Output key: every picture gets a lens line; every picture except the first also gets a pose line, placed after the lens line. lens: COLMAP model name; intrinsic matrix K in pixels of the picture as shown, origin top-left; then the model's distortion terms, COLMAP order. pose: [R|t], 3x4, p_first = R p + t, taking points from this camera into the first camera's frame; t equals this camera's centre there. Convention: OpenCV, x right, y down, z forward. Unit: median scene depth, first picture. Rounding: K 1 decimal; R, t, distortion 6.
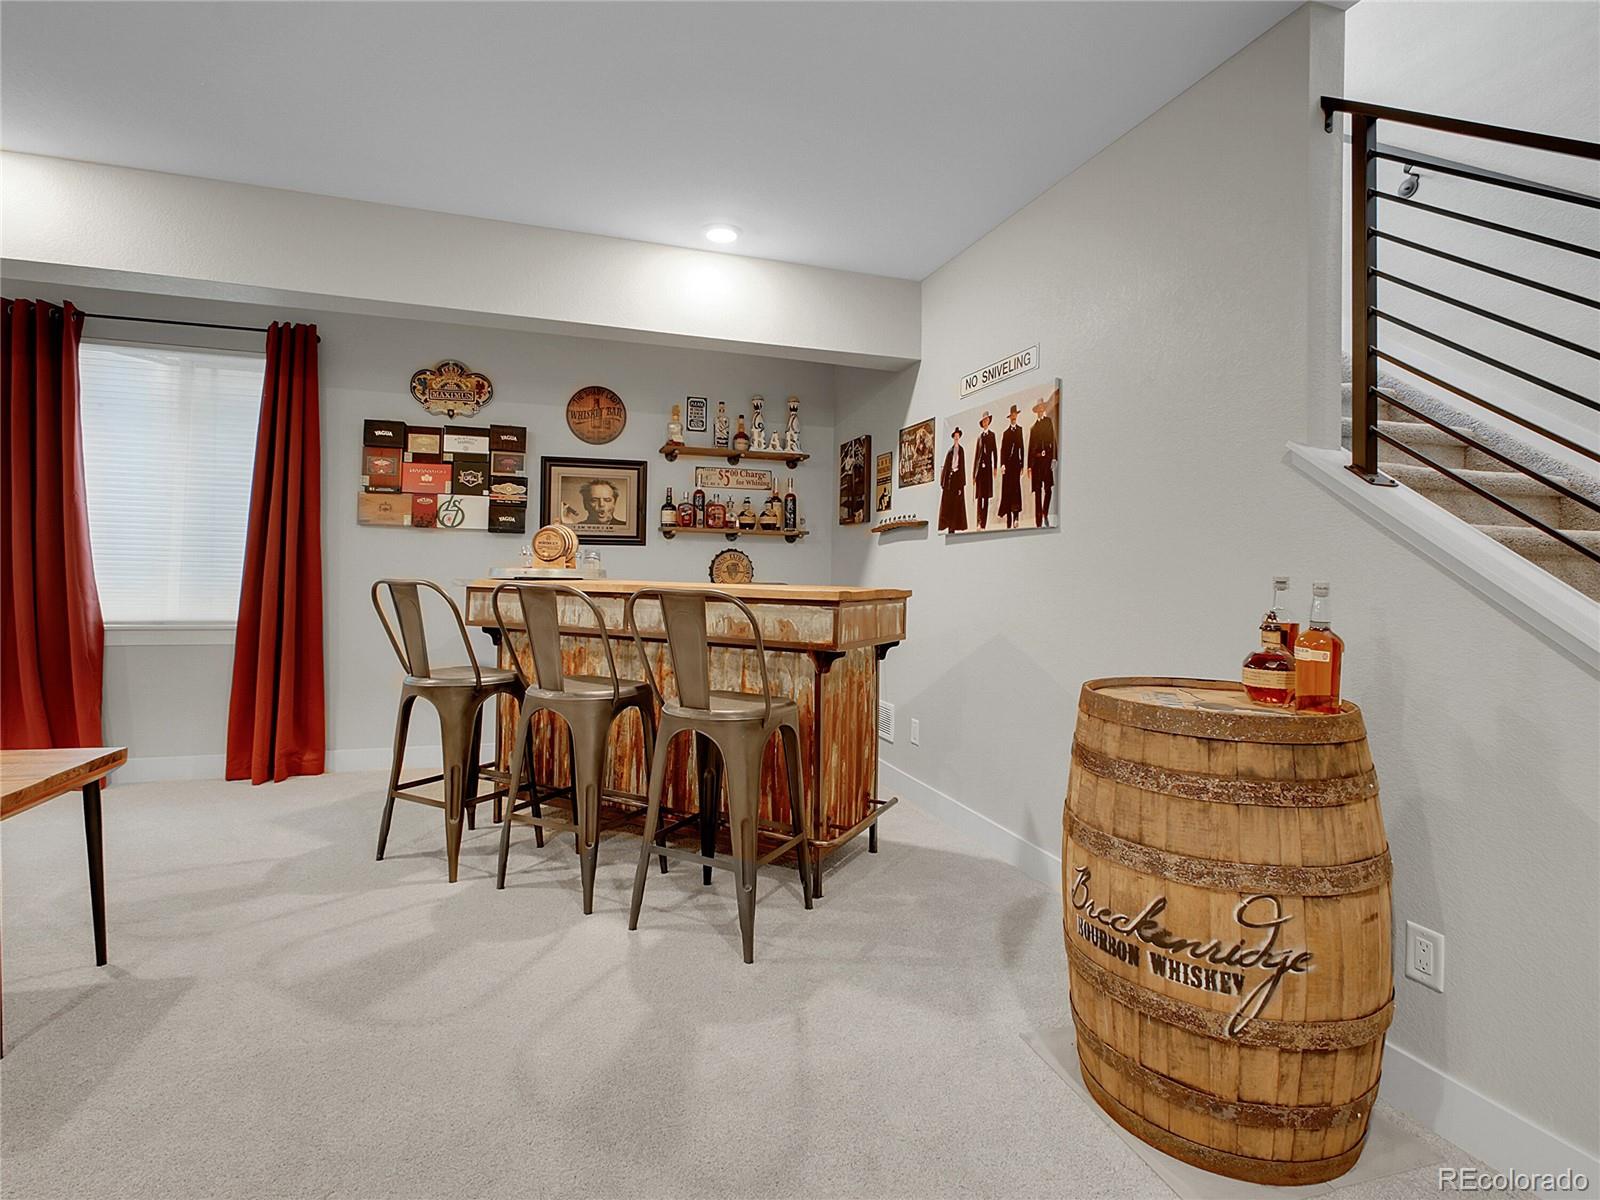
lens RADIAL K [[803.8, 0, 788.4], [0, 803.8, 550.0], [0, 0, 1]] dist [-0.000541, 0.000109]
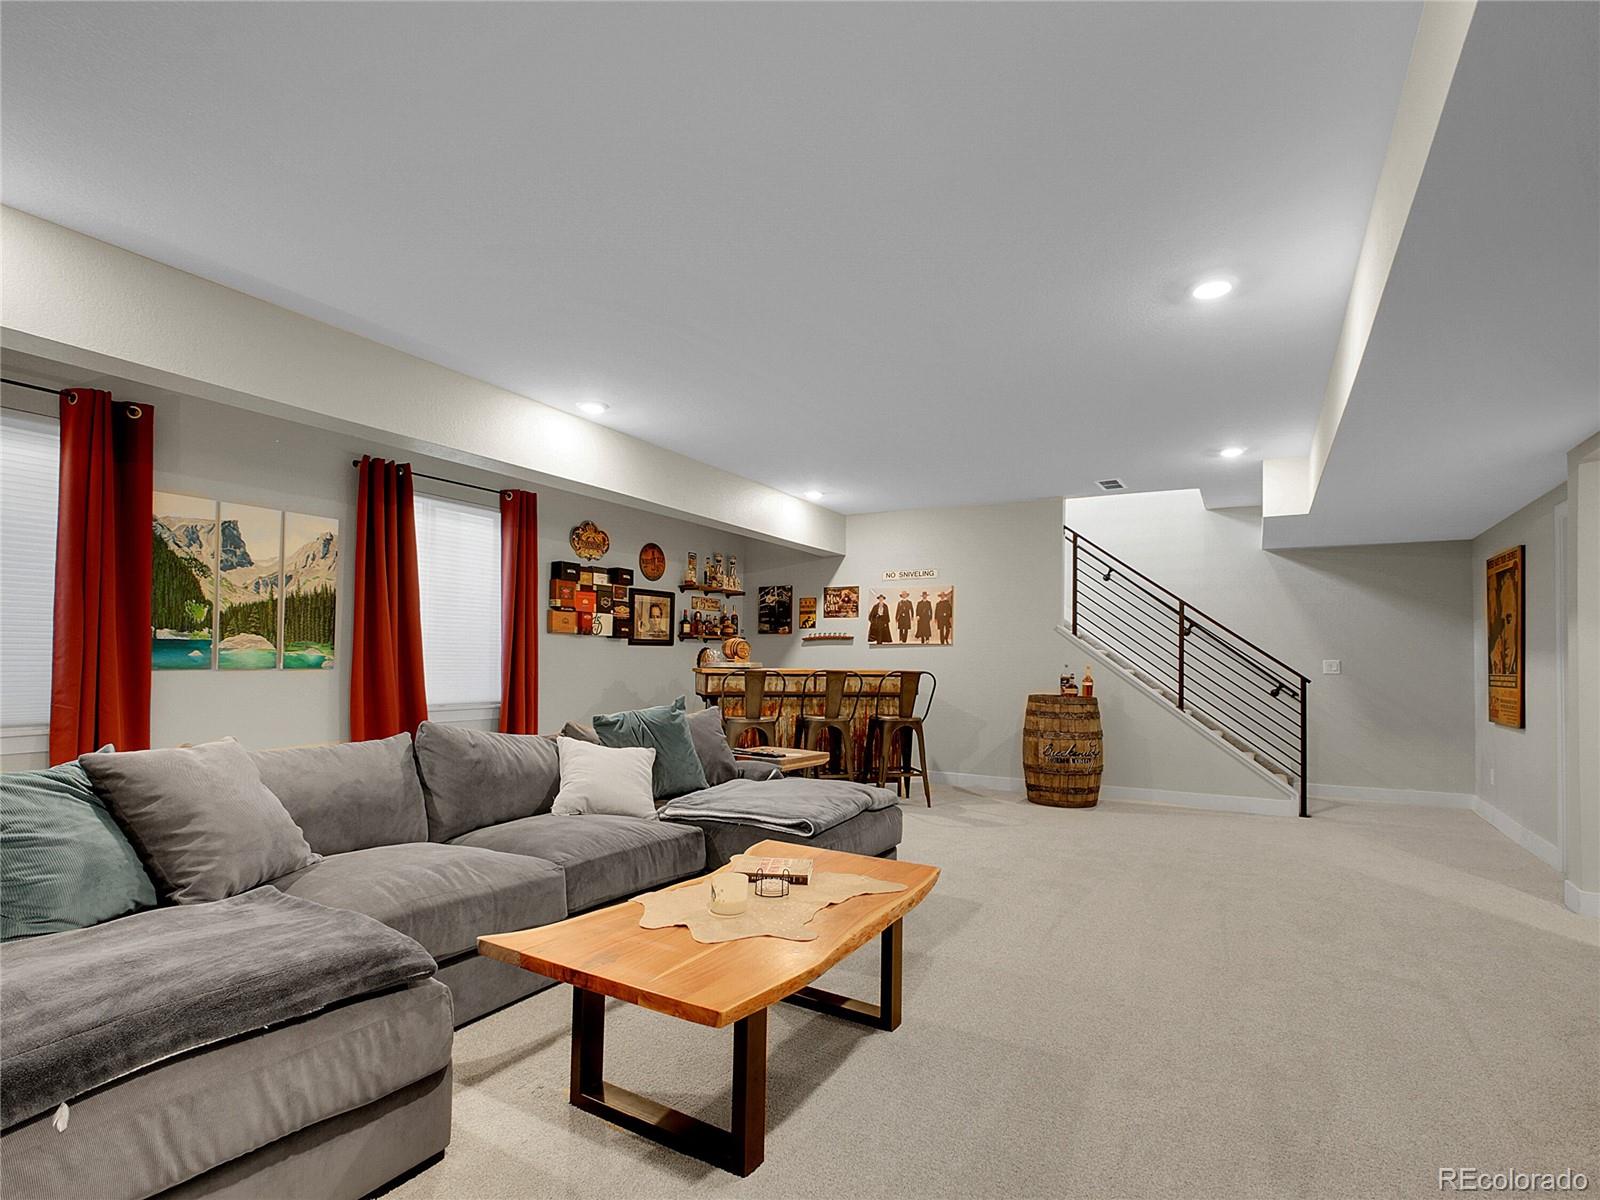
lens RADIAL K [[792.3, 0, 799.8], [0, 792.3, 650.4], [0, 0, 1]] dist [0.001853, 0.000236]
pose [[0.736670, -0.001880, 0.676249, -1.169784], [-0.015299, 0.999694, 0.019445, -0.034355], [-0.676079, -0.024671, 0.736416, -0.355496]]
